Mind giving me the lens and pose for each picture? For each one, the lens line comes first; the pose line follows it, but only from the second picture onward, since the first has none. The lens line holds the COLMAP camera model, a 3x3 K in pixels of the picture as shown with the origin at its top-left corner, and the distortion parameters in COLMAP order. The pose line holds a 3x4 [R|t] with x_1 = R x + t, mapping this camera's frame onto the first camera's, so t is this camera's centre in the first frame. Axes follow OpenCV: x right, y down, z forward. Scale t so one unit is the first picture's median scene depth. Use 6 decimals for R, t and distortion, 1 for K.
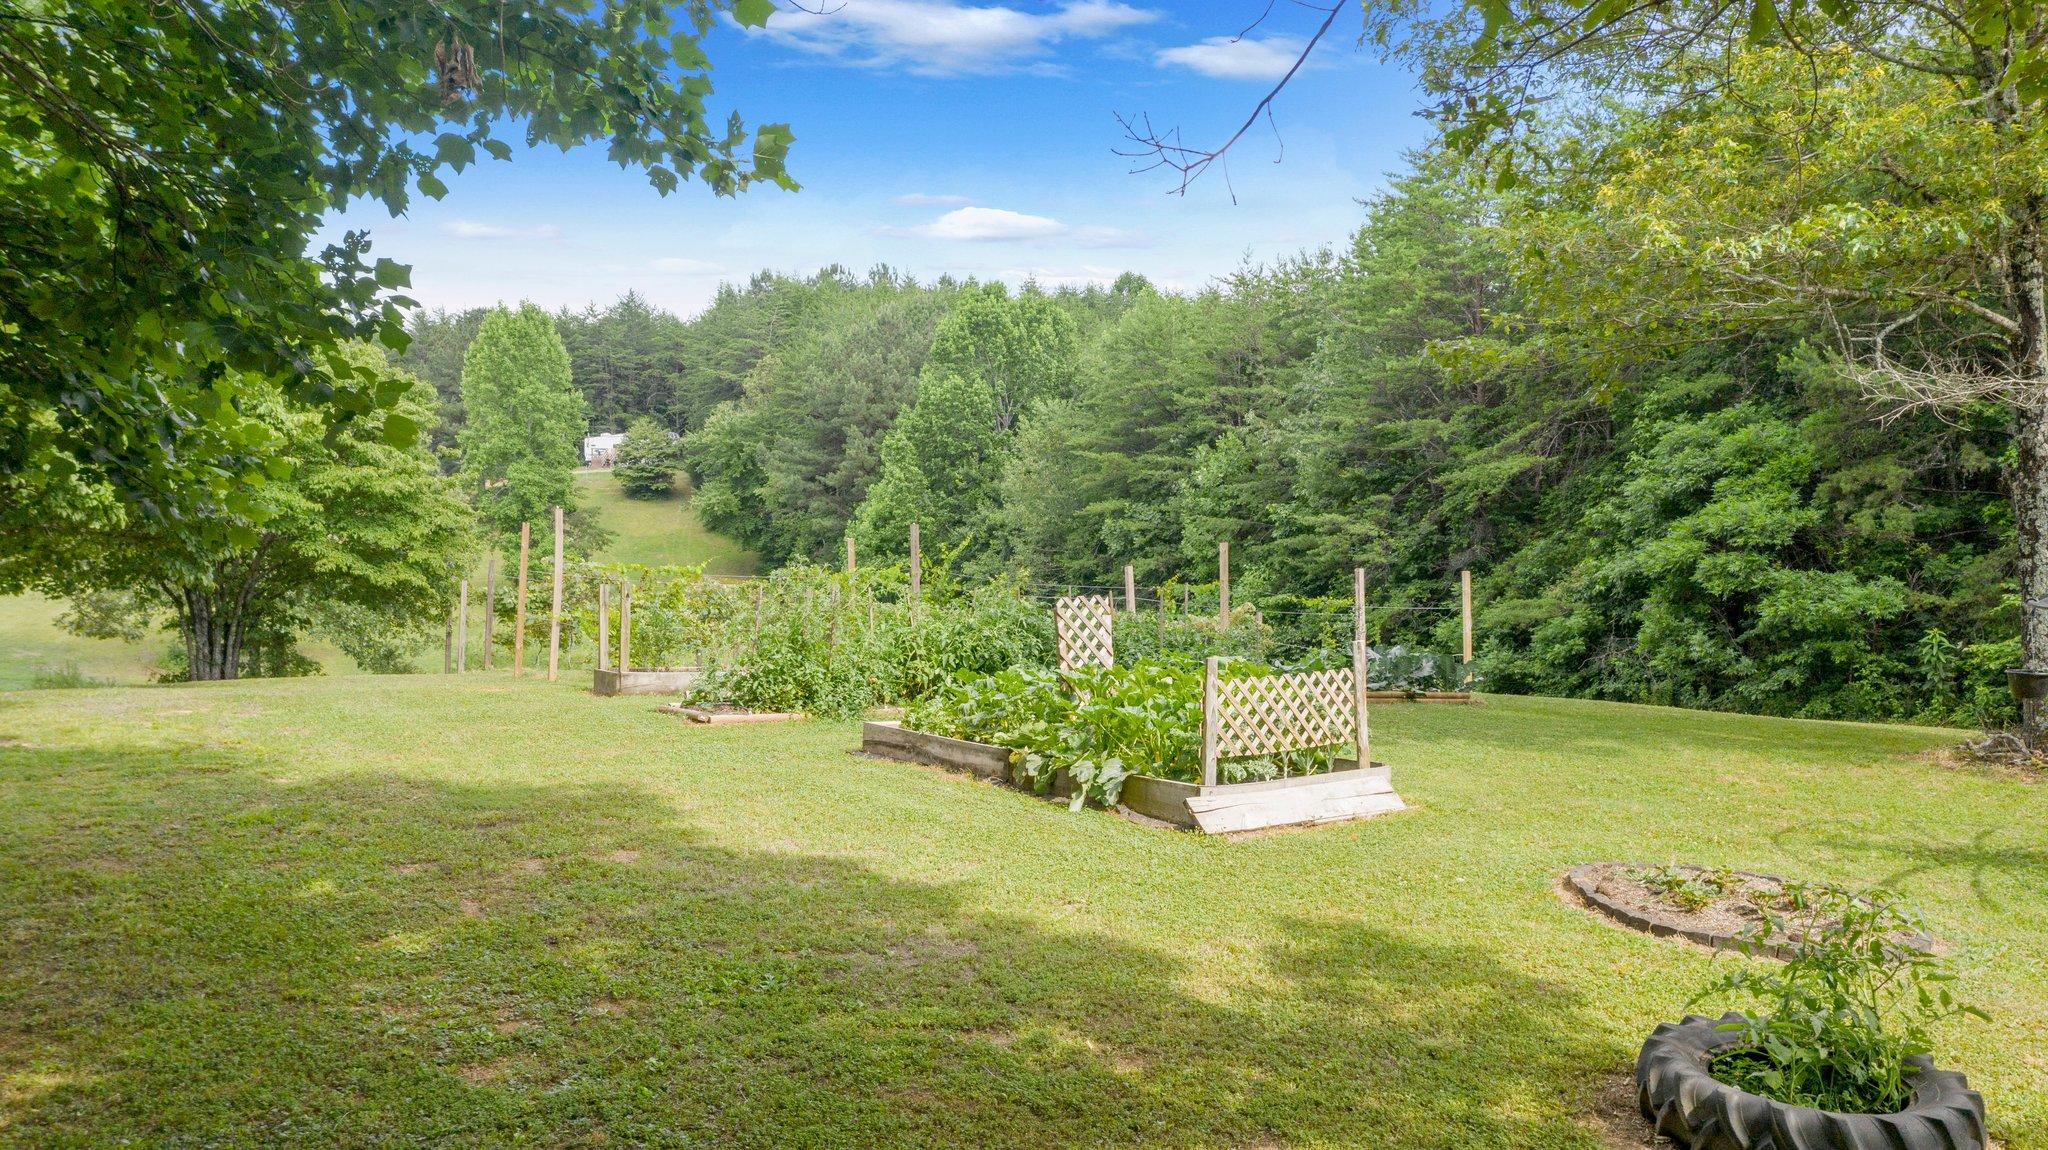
lens RADIAL K [[1628.8, 0, 1020.5], [0, 1628.8, 570.7], [0, 0, 1]] dist [-0.004601, 0.010900]
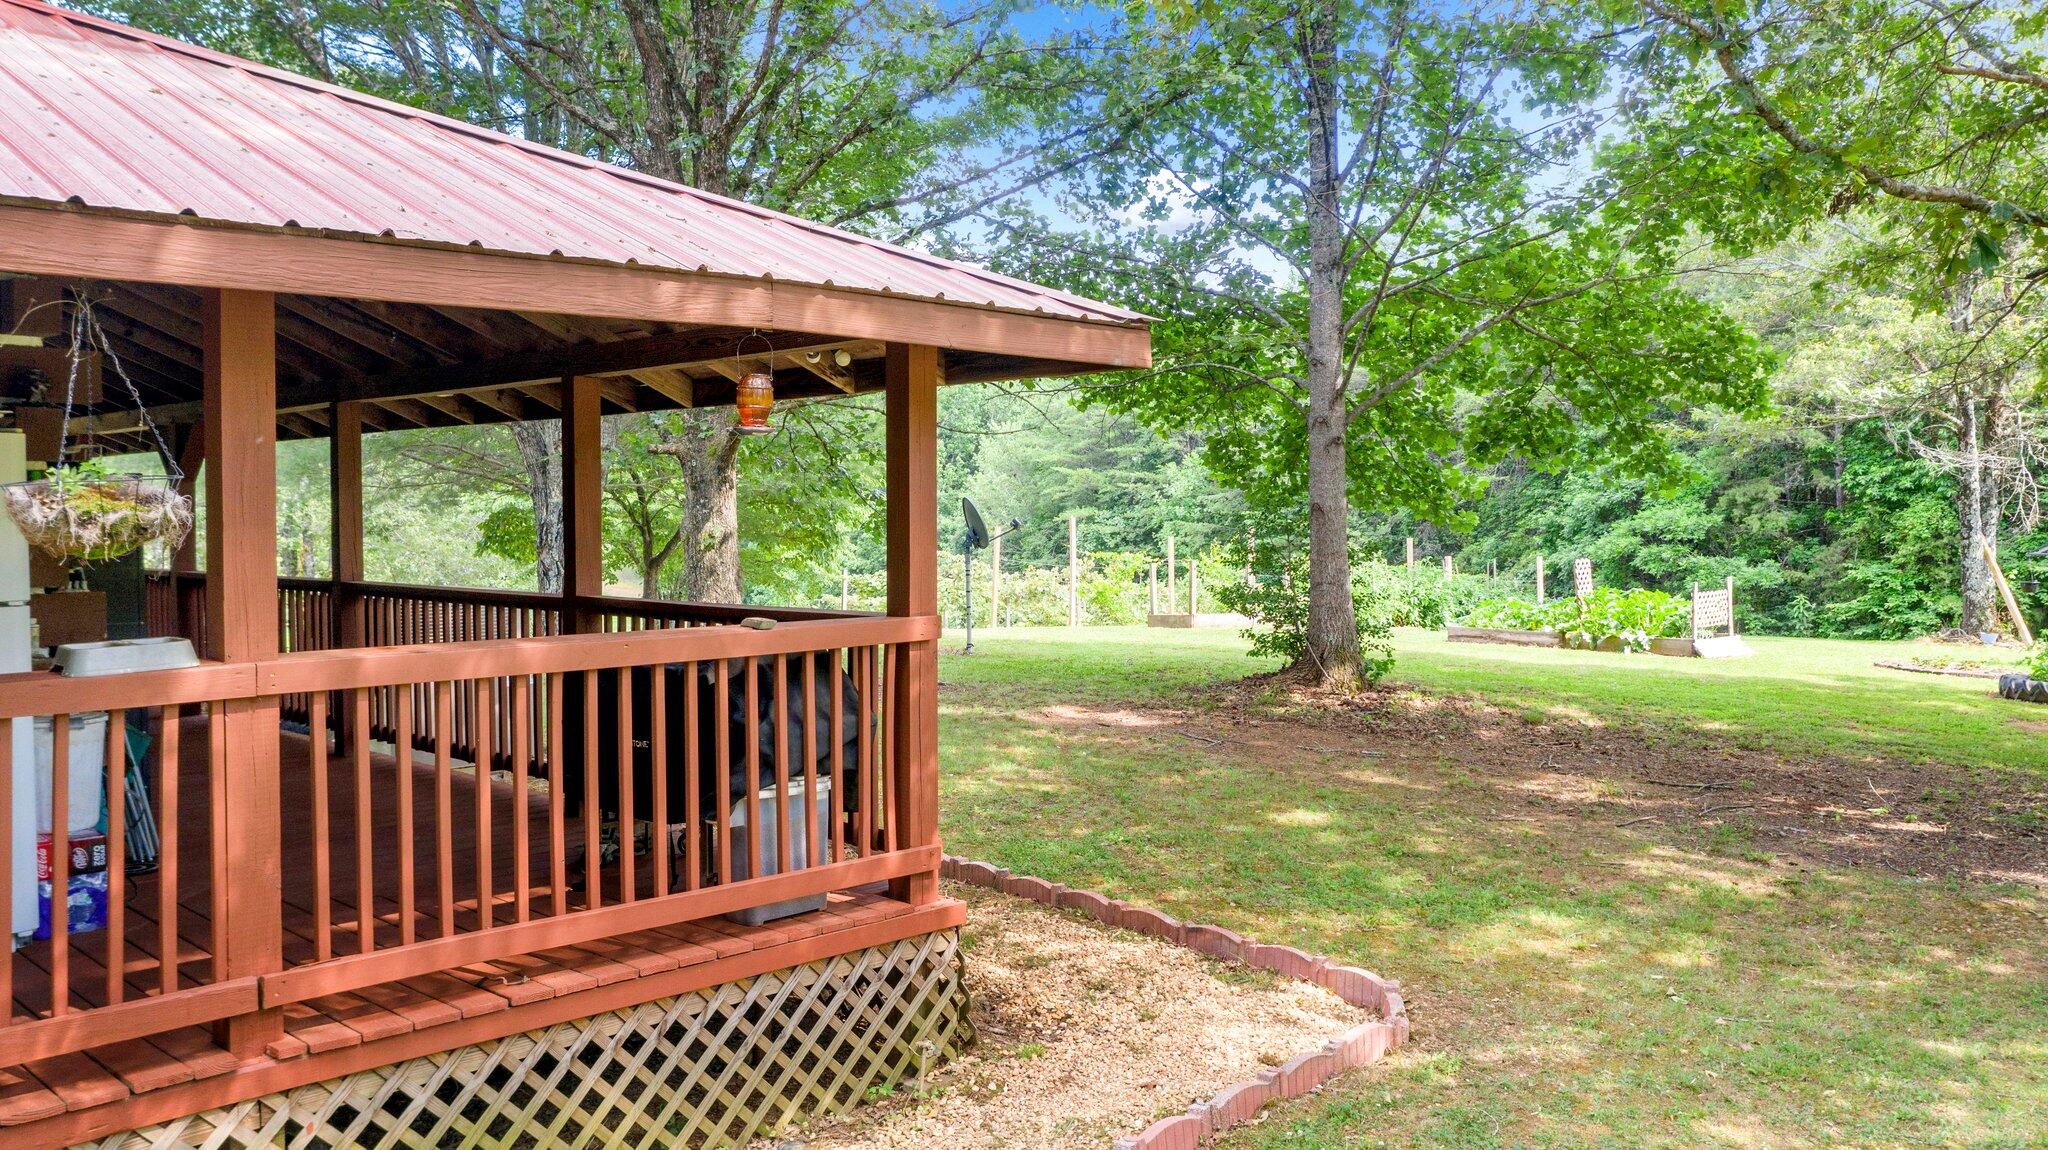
lens RADIAL K [[1628.8, 0, 1027.4], [0, 1628.8, 570.5], [0, 0, 1]] dist [-0.004601, 0.010900]
pose [[0.986455, -0.009374, 0.163767, -0.359238], [0.009987, 0.999946, -0.002920, 0.010308], [-0.163731, 0.004516, 0.986495, -0.334154]]
